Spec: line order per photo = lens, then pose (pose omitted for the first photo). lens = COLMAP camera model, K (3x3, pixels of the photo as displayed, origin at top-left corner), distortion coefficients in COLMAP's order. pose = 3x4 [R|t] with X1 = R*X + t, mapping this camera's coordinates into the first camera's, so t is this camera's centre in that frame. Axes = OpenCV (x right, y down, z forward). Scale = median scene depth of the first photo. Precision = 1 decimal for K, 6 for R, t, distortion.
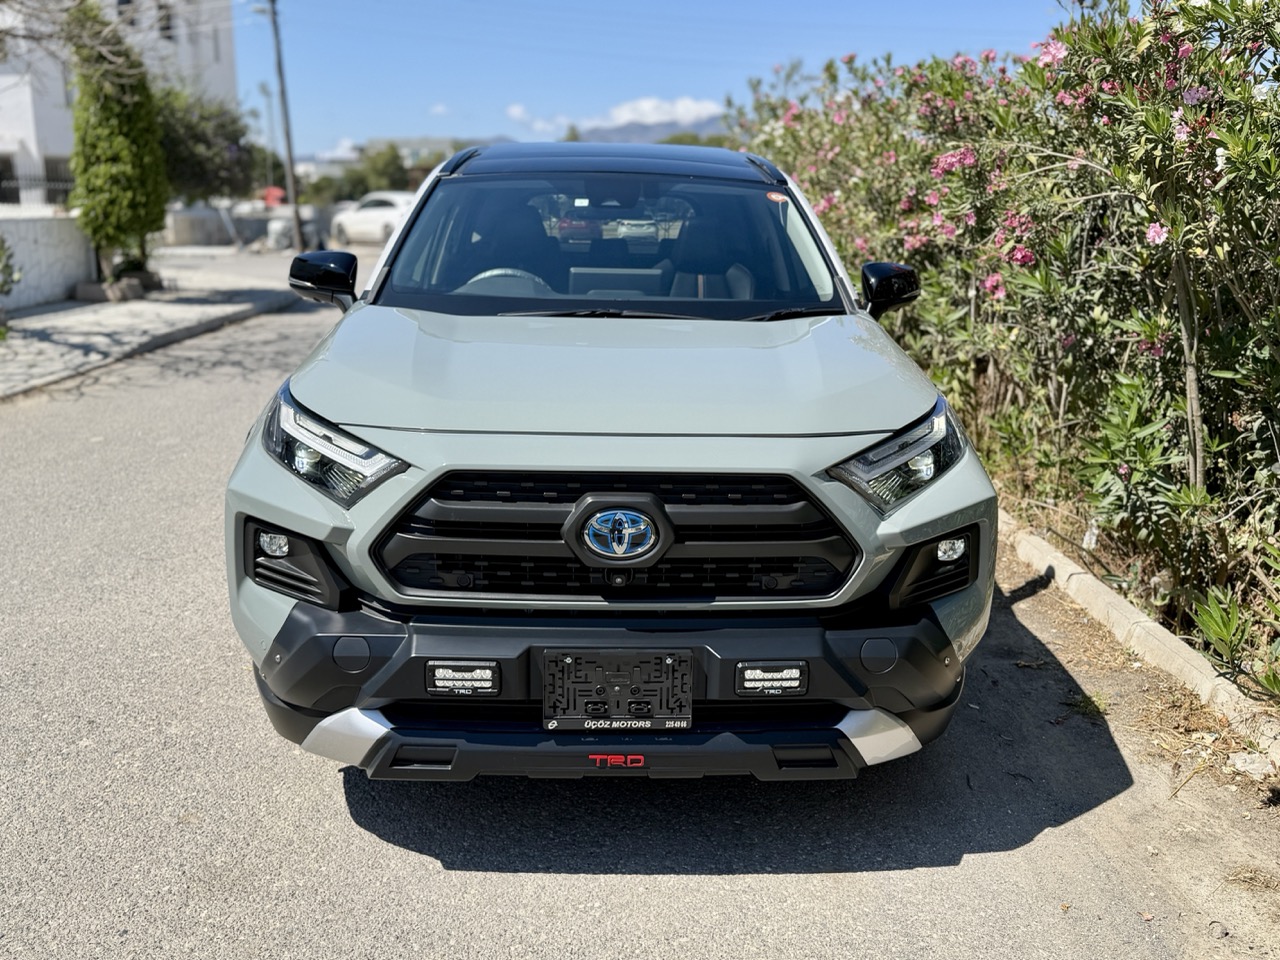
lens RADIAL K [[1169.4, 0, 637.9], [0, 1169.4, 476.8], [0, 0, 1]] dist [0.052207, 0.000000]
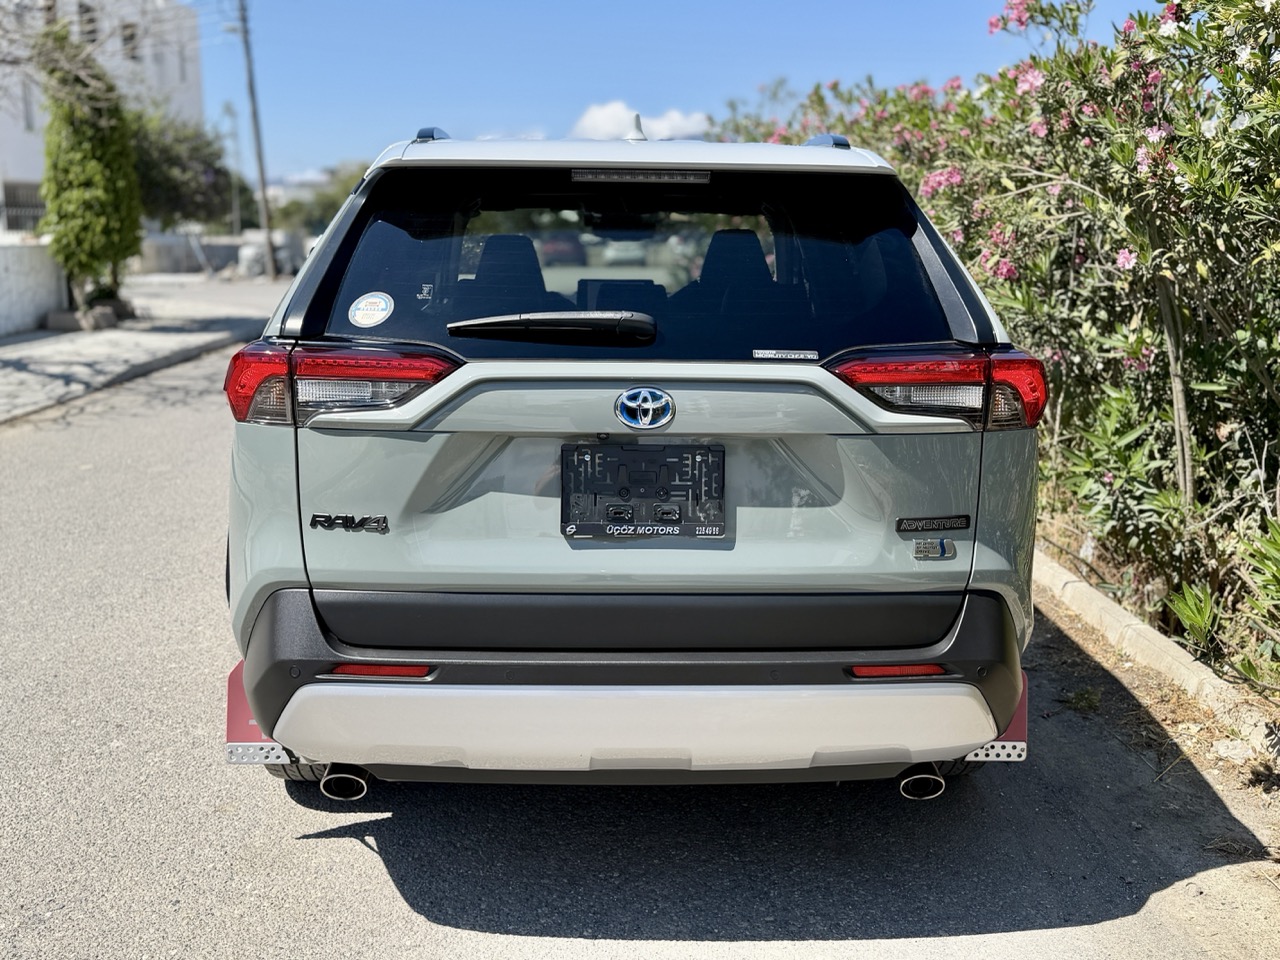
lens RADIAL K [[1234.3, 0, 637.0], [0, 1234.3, 484.7], [0, 0, 1]] dist [0.069019, 0.000000]
pose [[0.999922, -0.009390, 0.008250, -0.019578], [0.009582, 0.999677, -0.023532, 0.032404], [-0.008027, 0.023609, 0.999689, -0.125990]]
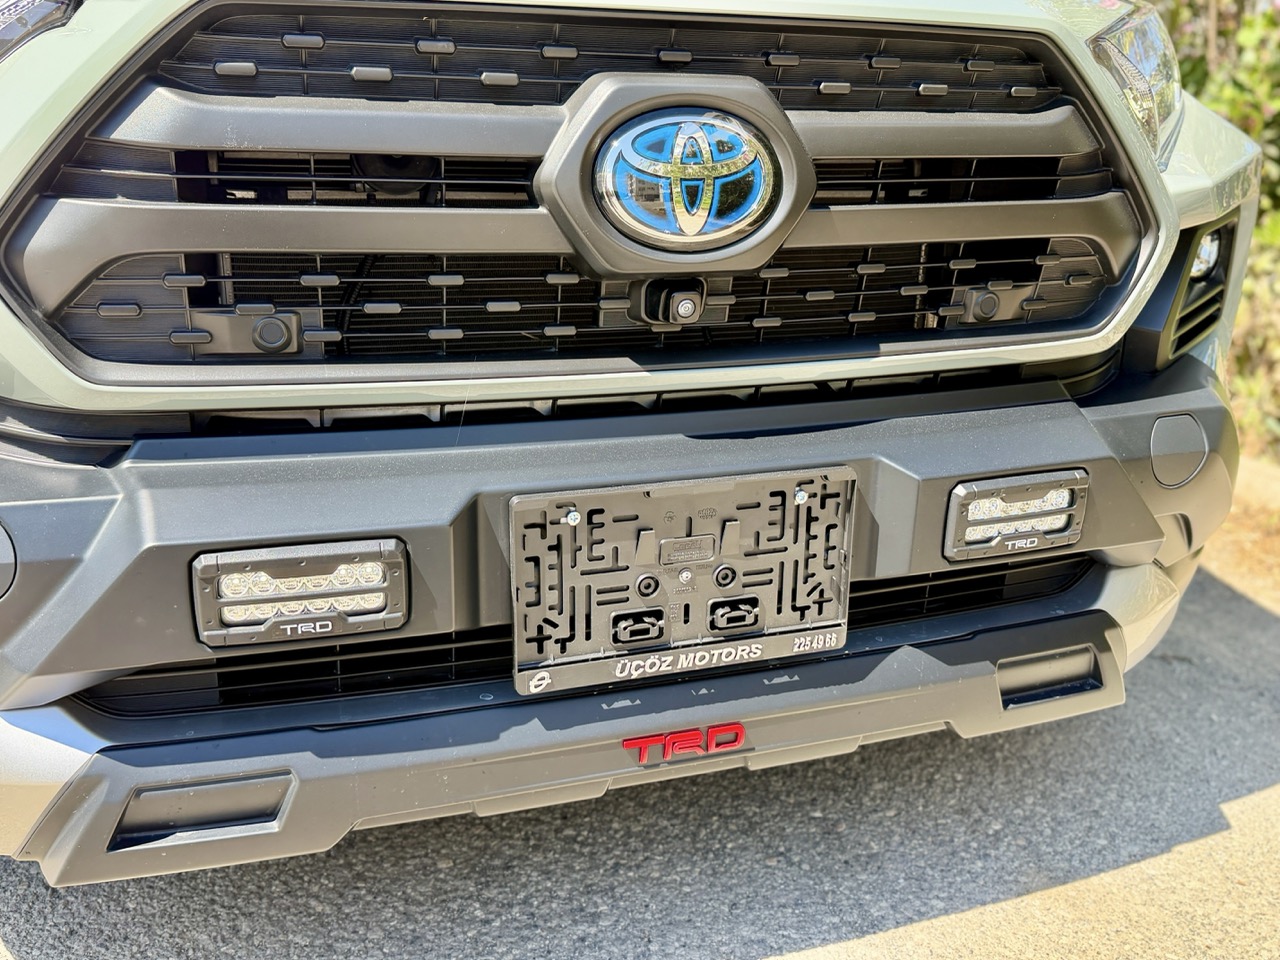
lens RADIAL K [[1169.4, 0, 627.6], [0, 1169.4, 505.0], [0, 0, 1]] dist [0.052207, 0.000000]
pose [[0.954219, -0.092740, 0.284367, -0.137064], [0.067458, 0.992950, 0.097467, 0.102157], [-0.291401, -0.073822, 0.953748, 0.549129]]
